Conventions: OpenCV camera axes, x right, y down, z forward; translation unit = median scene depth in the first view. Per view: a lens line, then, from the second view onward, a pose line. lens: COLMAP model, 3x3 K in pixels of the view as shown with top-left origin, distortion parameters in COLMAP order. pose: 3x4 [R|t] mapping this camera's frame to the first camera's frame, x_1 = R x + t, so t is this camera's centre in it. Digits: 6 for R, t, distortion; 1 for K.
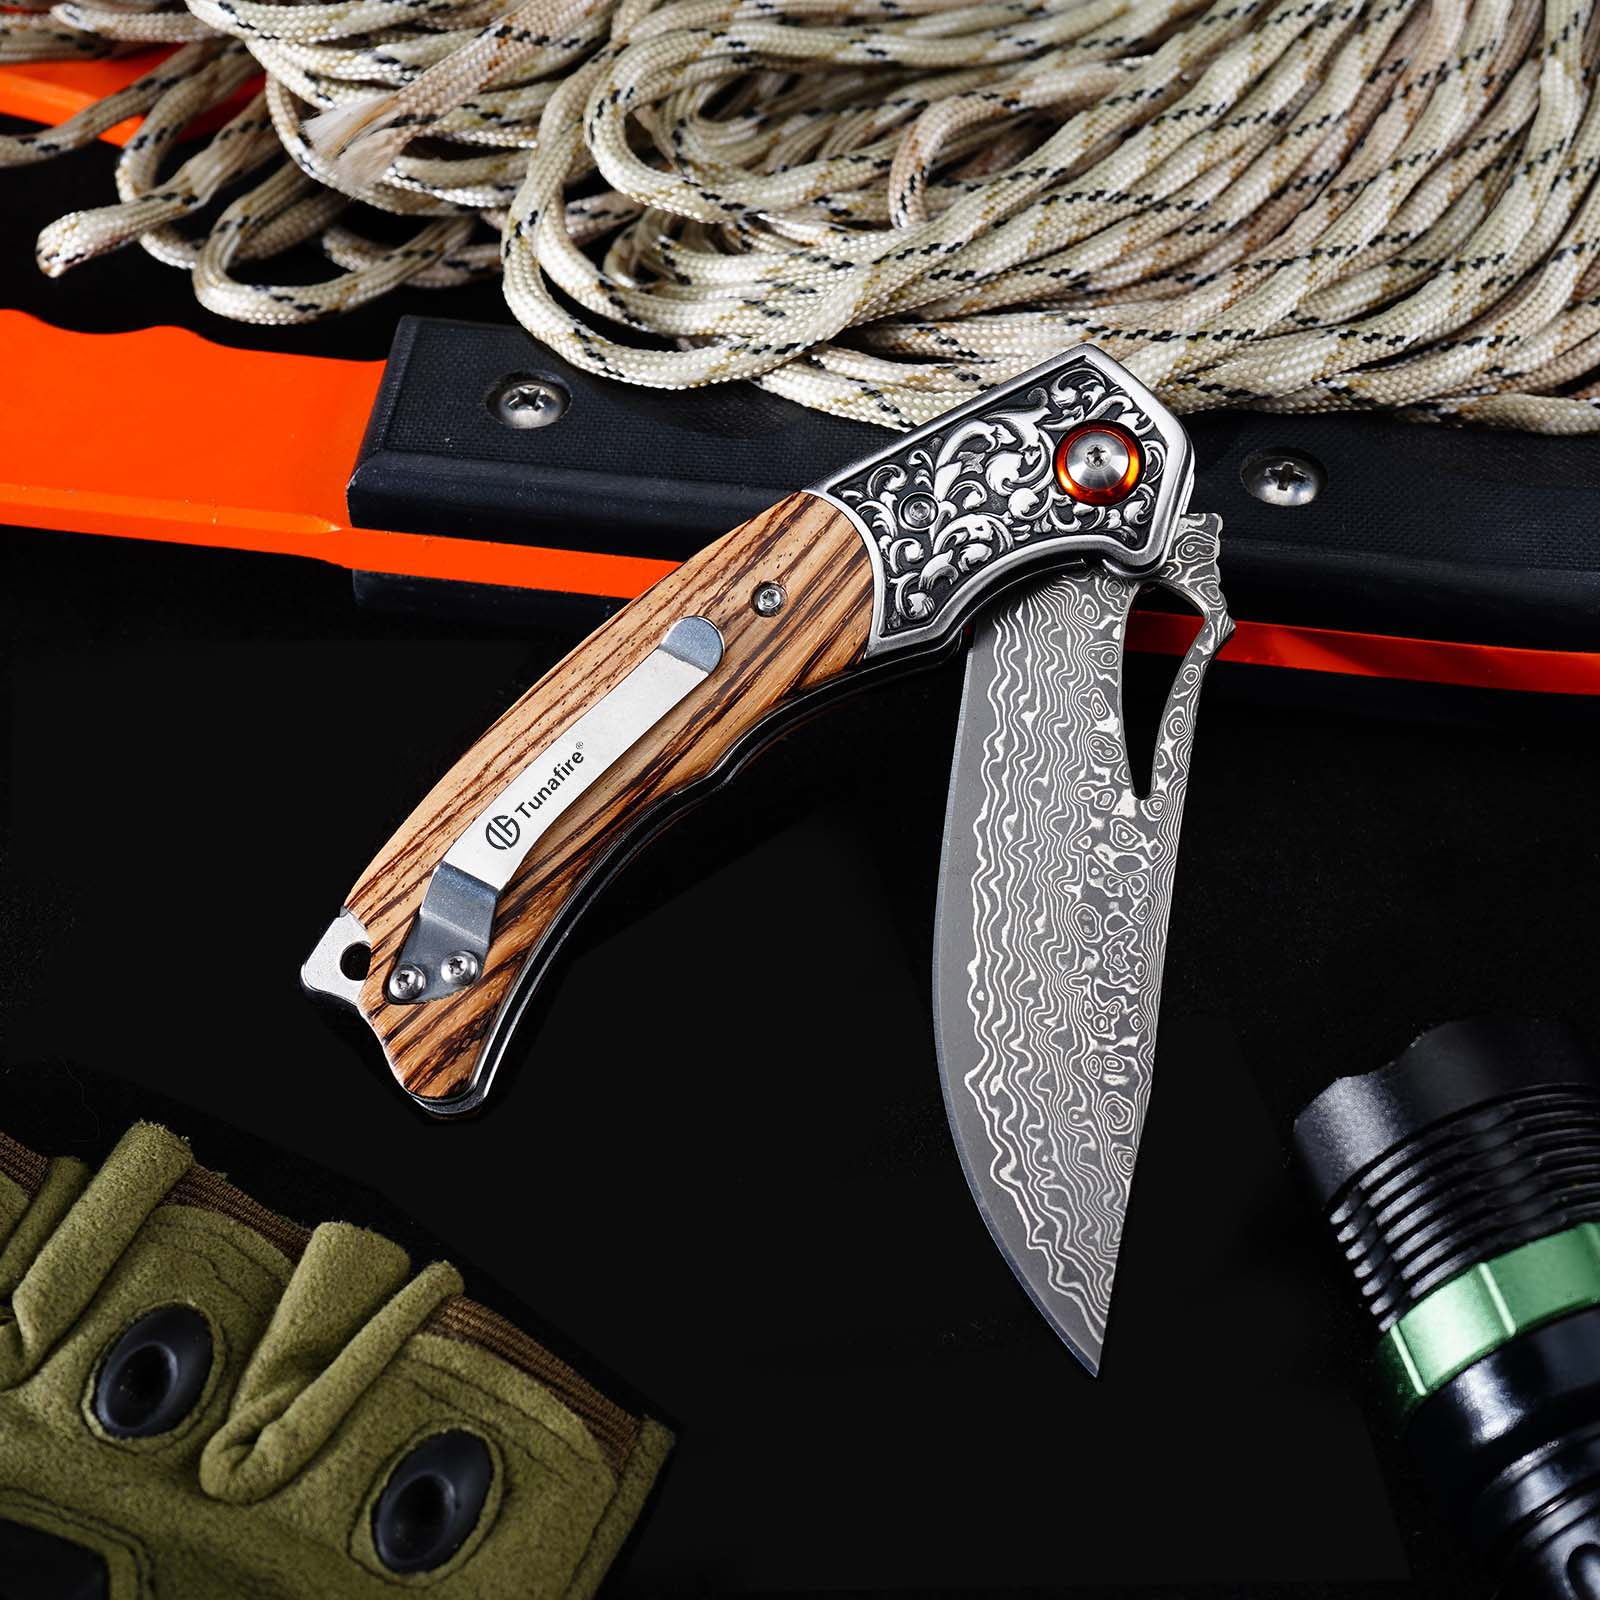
lens RADIAL K [[3565.8, 0, 800.0], [0, 3565.8, 800.0], [0, 0, 1]] dist [-0.051269, 0.239644]
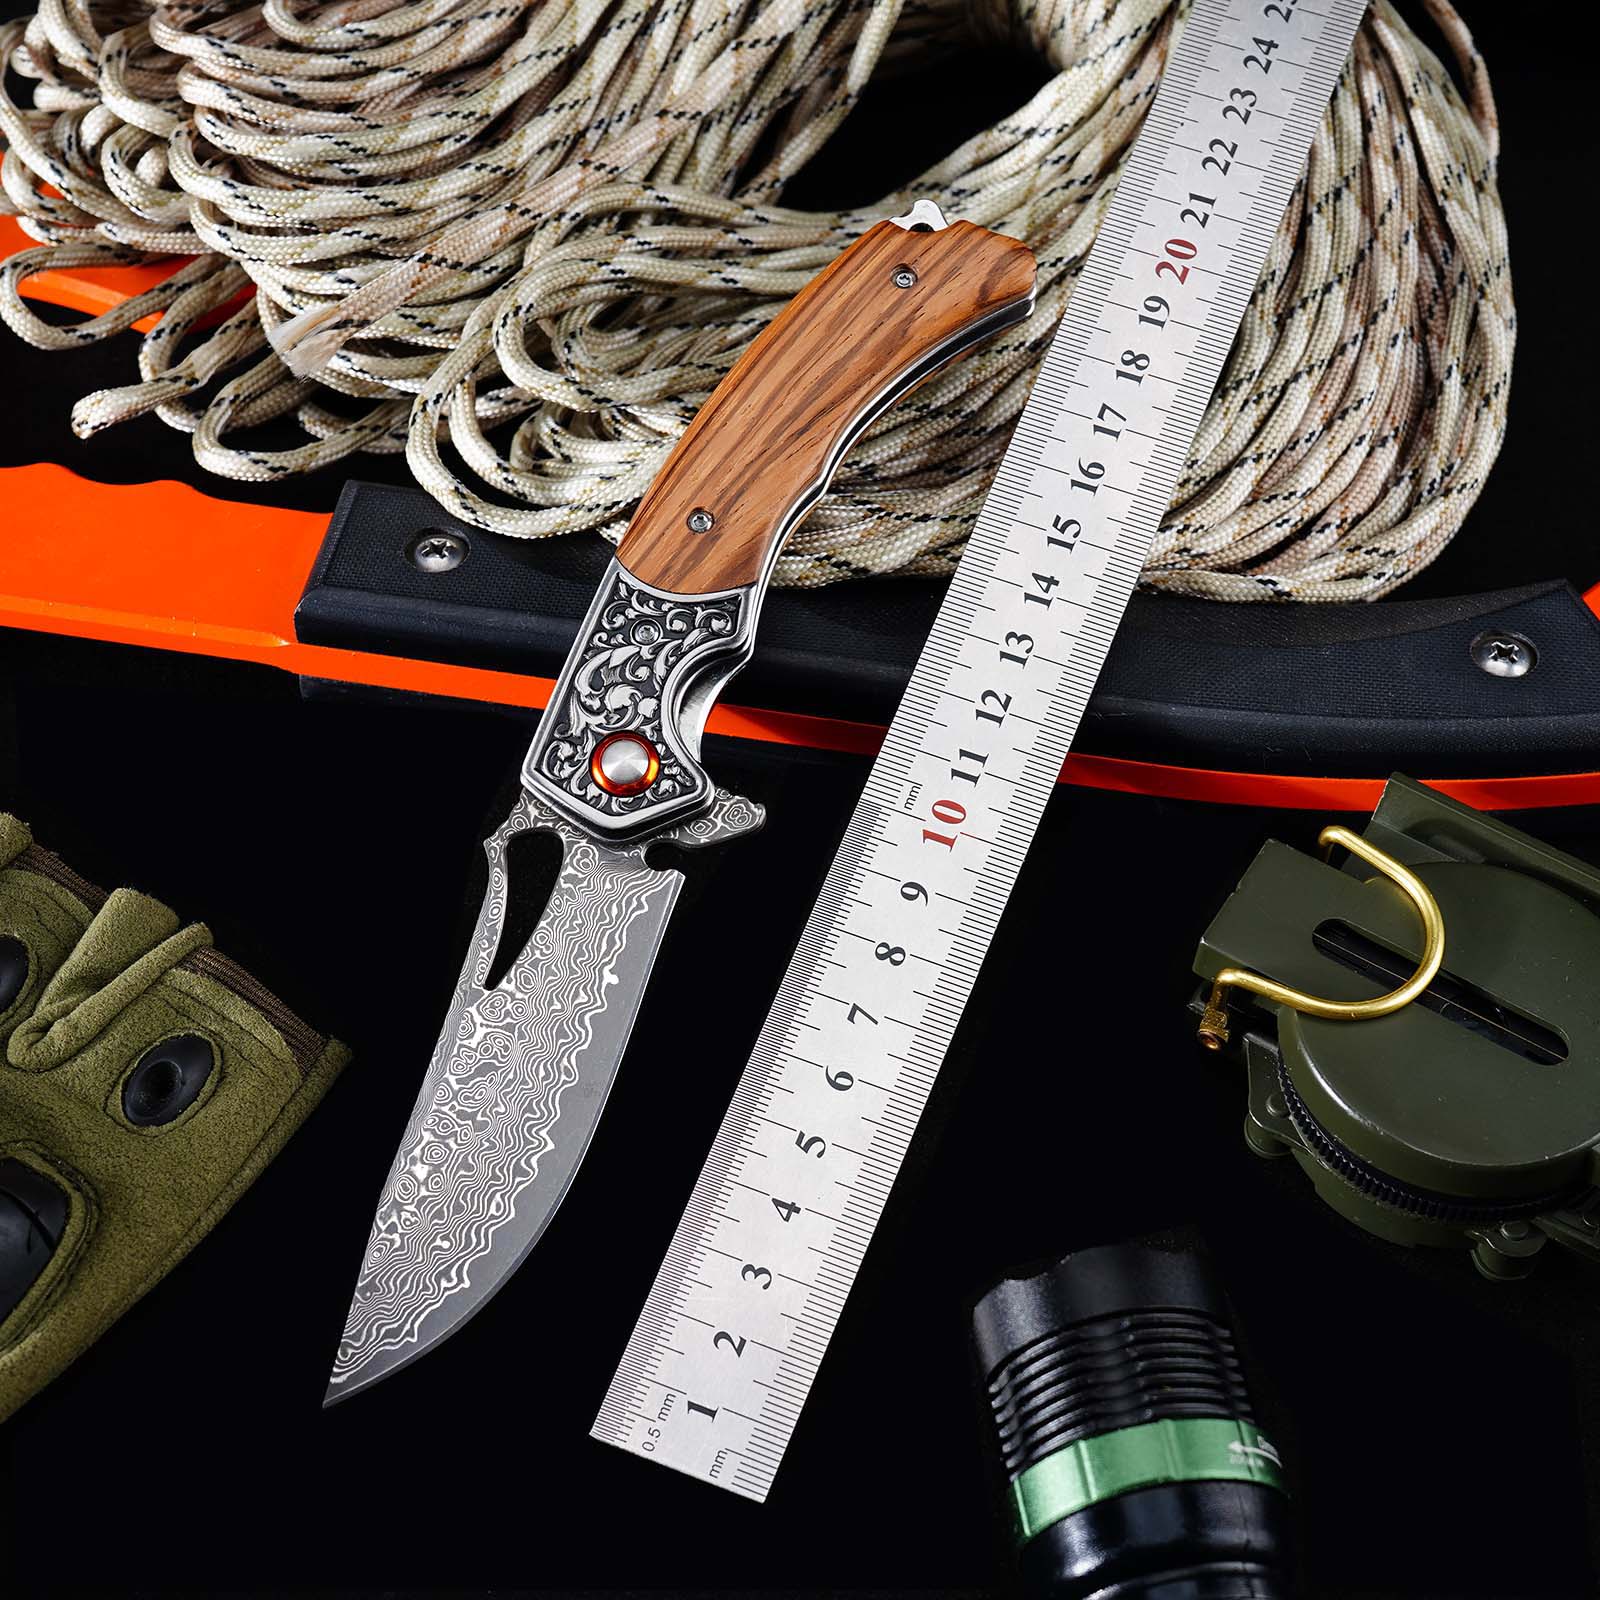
lens RADIAL K [[3246.4, 0, 796.0], [0, 3246.4, 827.9], [0, 0, 1]] dist [-0.060050, 0.254545]
pose [[0.999196, 0.035374, -0.018873, 0.077249], [-0.035470, 0.999359, -0.004748, -0.009185], [0.018693, 0.005413, 0.999811, -0.174590]]
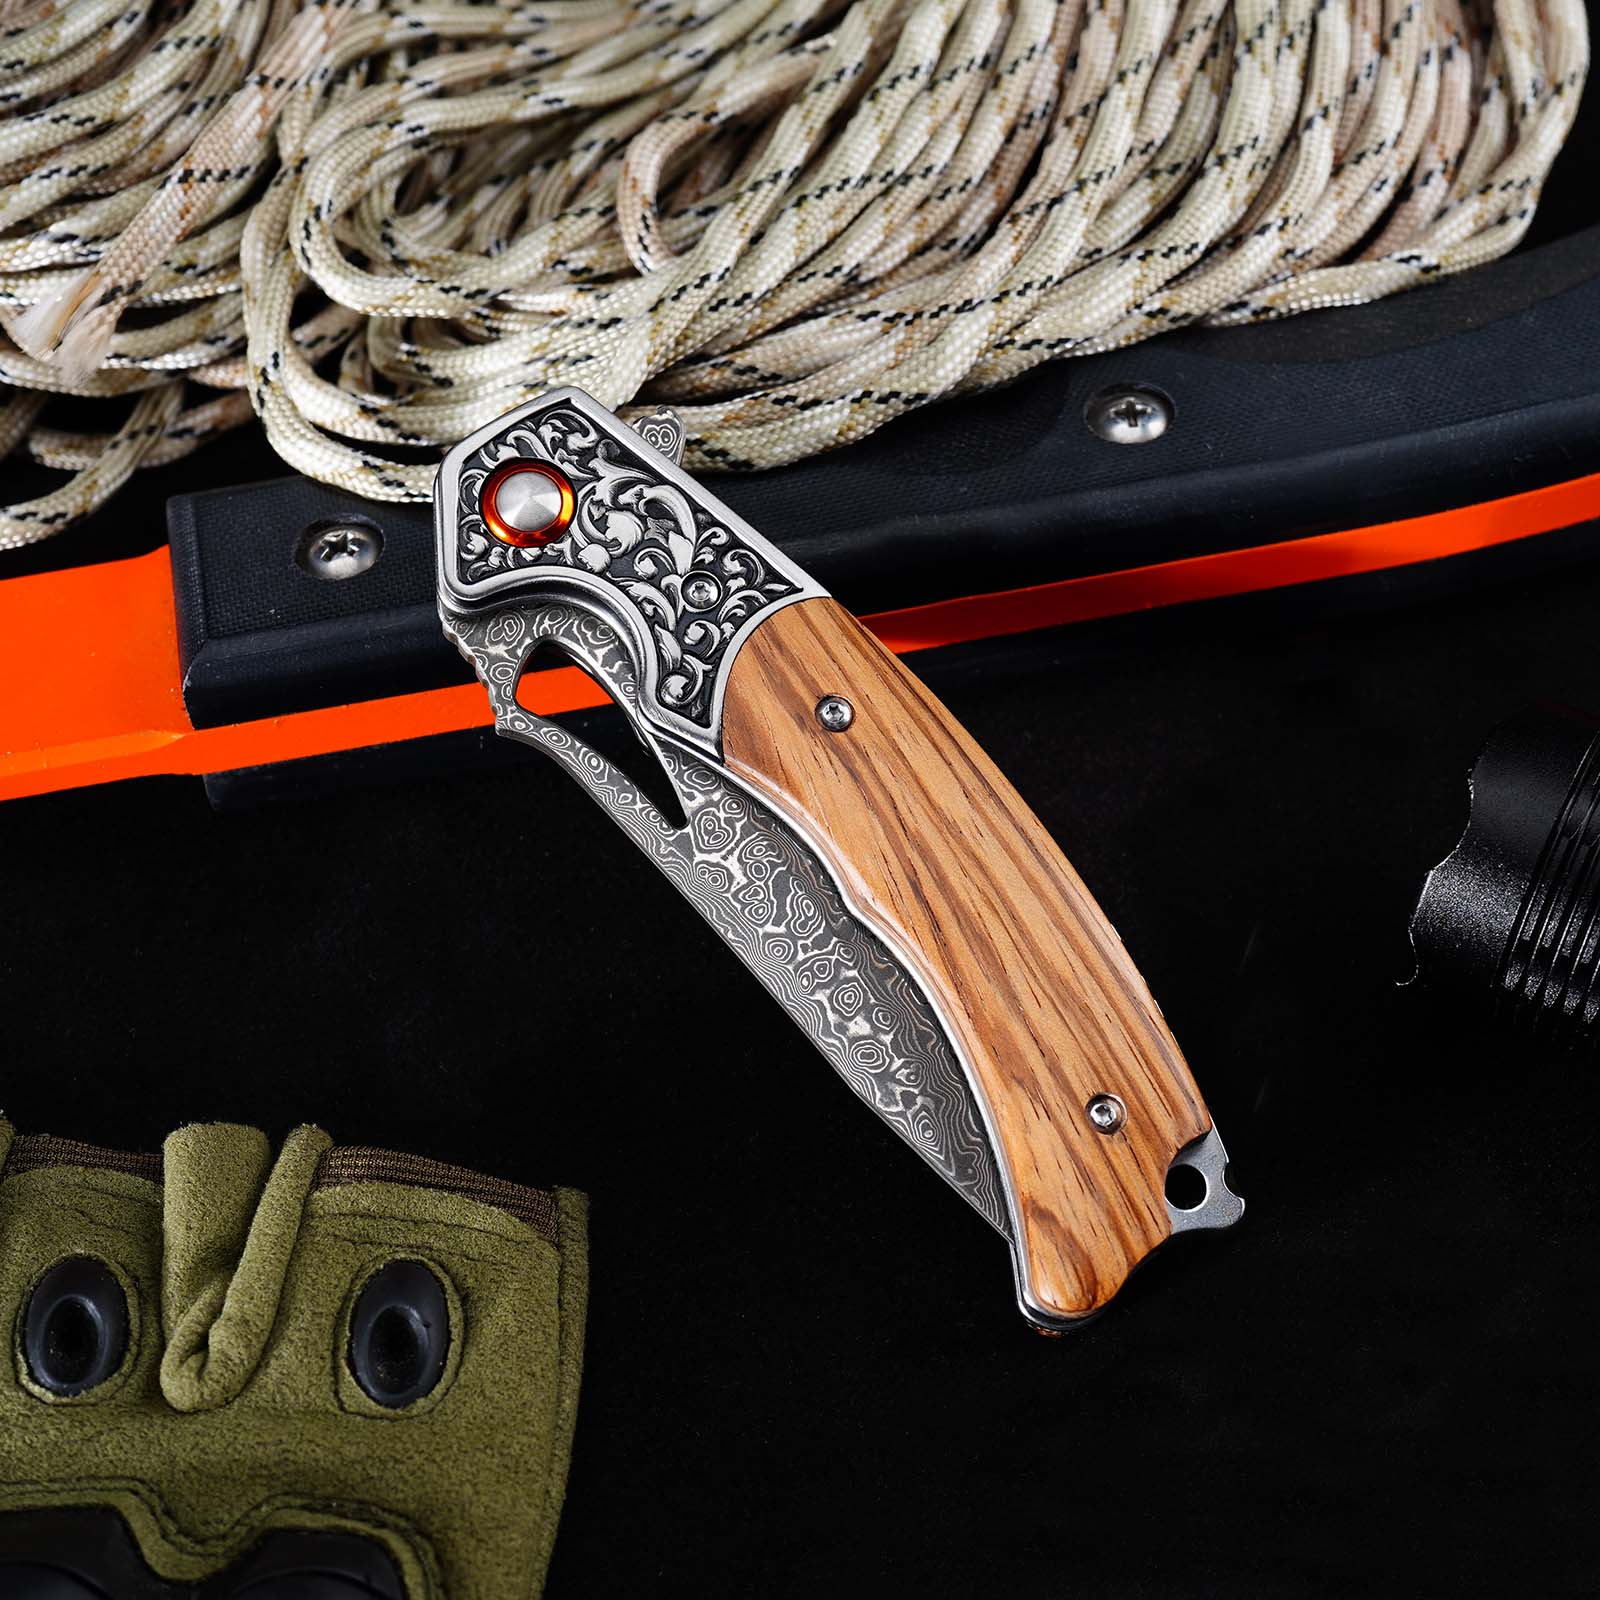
lens RADIAL K [[3565.8, 0, 800.0], [0, 3565.8, 800.0], [0, 0, 1]] dist [-0.051269, 0.239644]
pose [[0.949086, -0.277389, 0.149301, -0.113651], [0.278935, 0.960248, 0.010912, -0.024312], [-0.146393, 0.031289, 0.988732, 0.060903]]
